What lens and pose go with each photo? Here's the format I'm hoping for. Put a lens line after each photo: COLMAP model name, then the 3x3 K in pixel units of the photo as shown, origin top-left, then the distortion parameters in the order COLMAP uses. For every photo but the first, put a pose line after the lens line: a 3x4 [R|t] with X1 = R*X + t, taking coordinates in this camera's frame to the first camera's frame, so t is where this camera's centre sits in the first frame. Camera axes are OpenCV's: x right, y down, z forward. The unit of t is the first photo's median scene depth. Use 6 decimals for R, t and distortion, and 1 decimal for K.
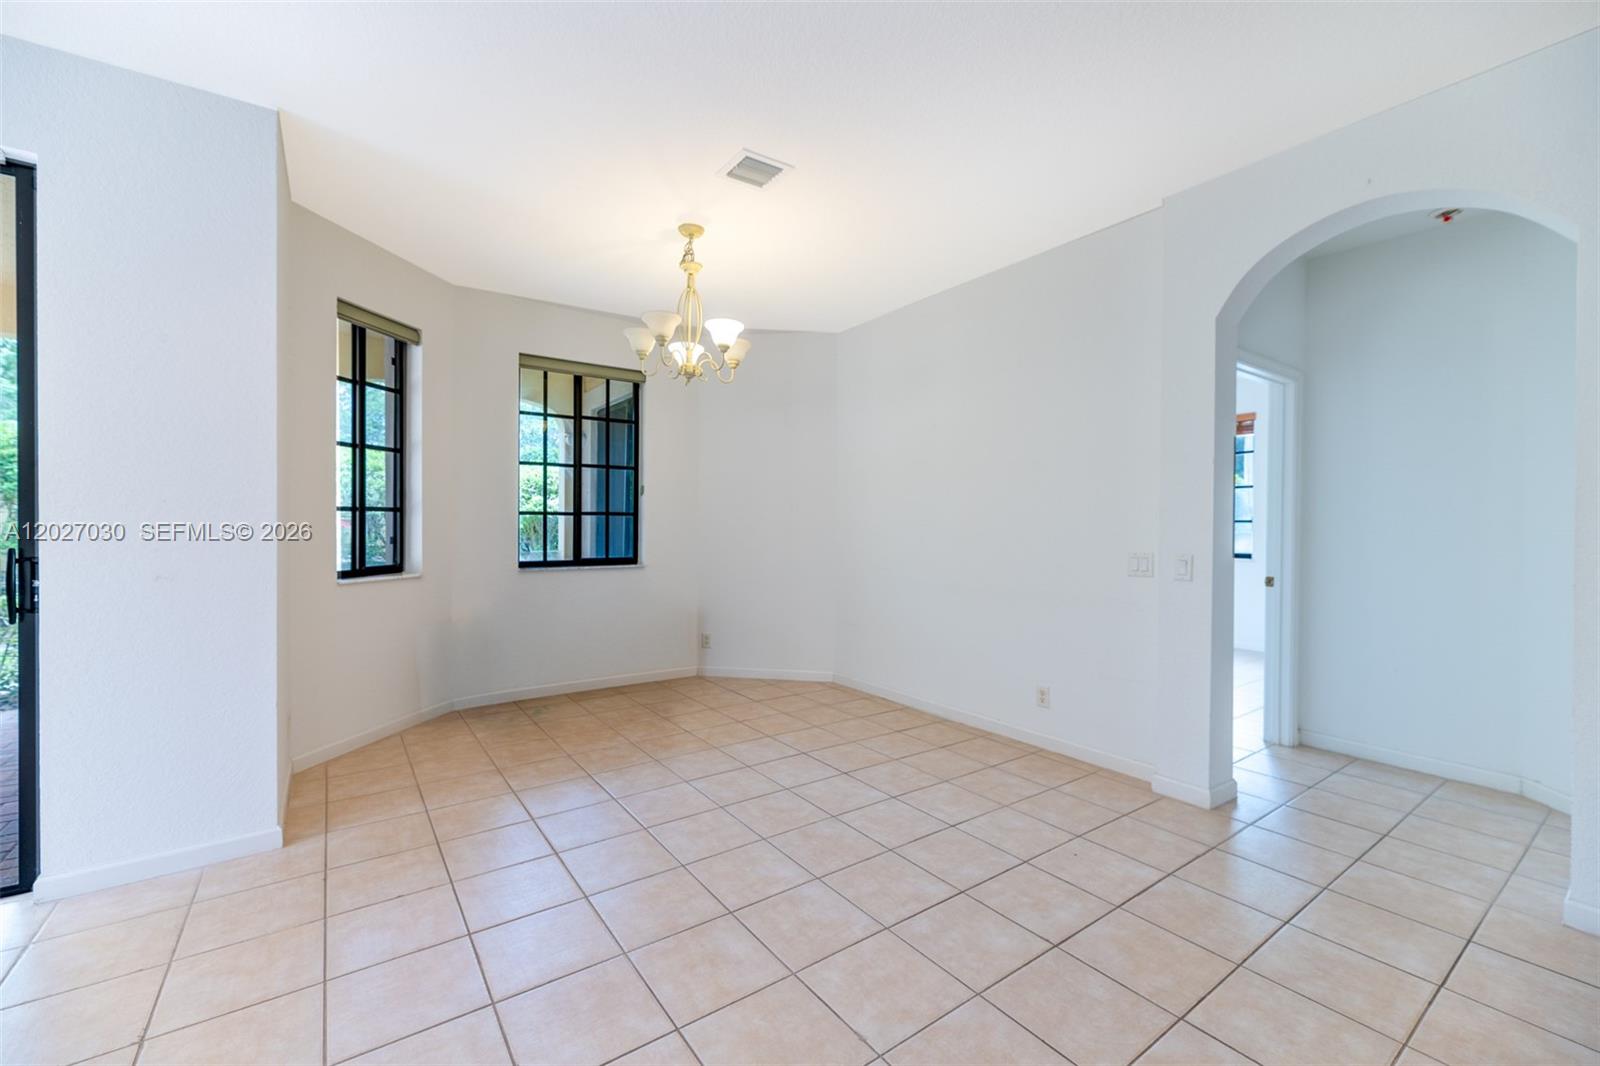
lens RADIAL K [[650.5, 0, 800.4], [0, 650.5, 528.0], [0, 0, 1]] dist [0.001961, 0.000050]
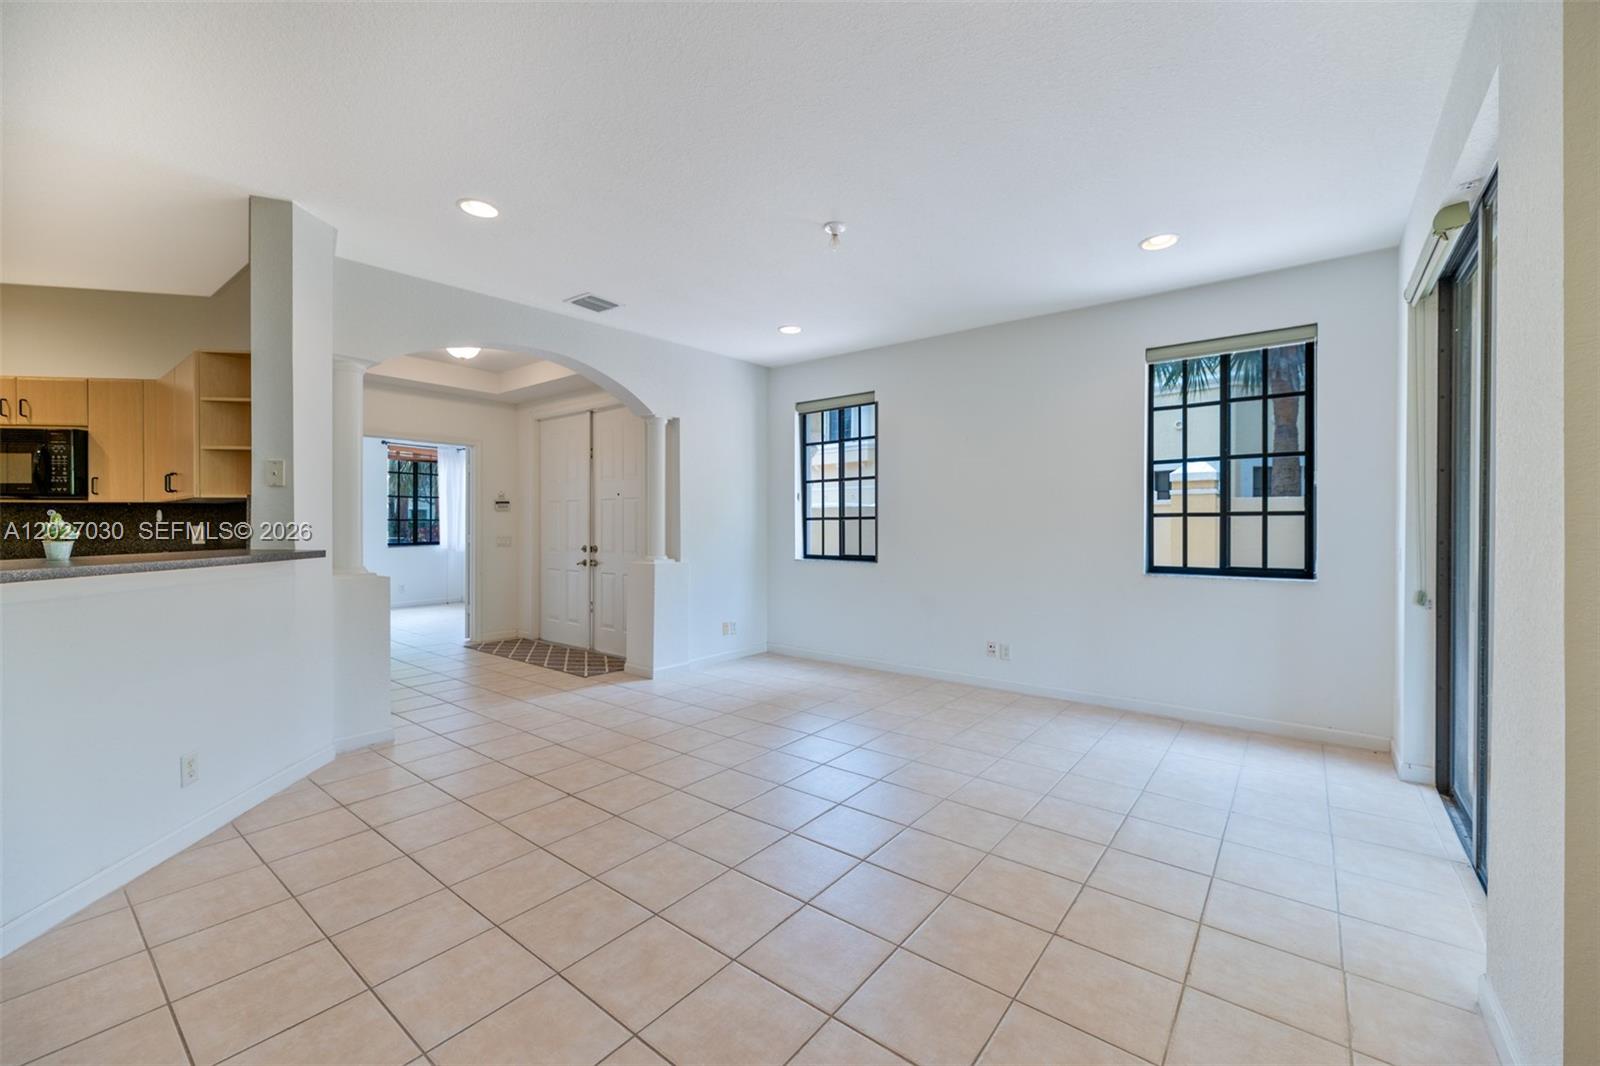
lens RADIAL K [[650.5, 0, 801.7], [0, 650.5, 527.1], [0, 0, 1]] dist [0.001961, 0.000050]
pose [[0.279417, 0.003777, -0.960162, 0.328042], [-0.006669, 0.999976, 0.001993, -0.002876], [0.960147, 0.005846, 0.279435, 0.226955]]
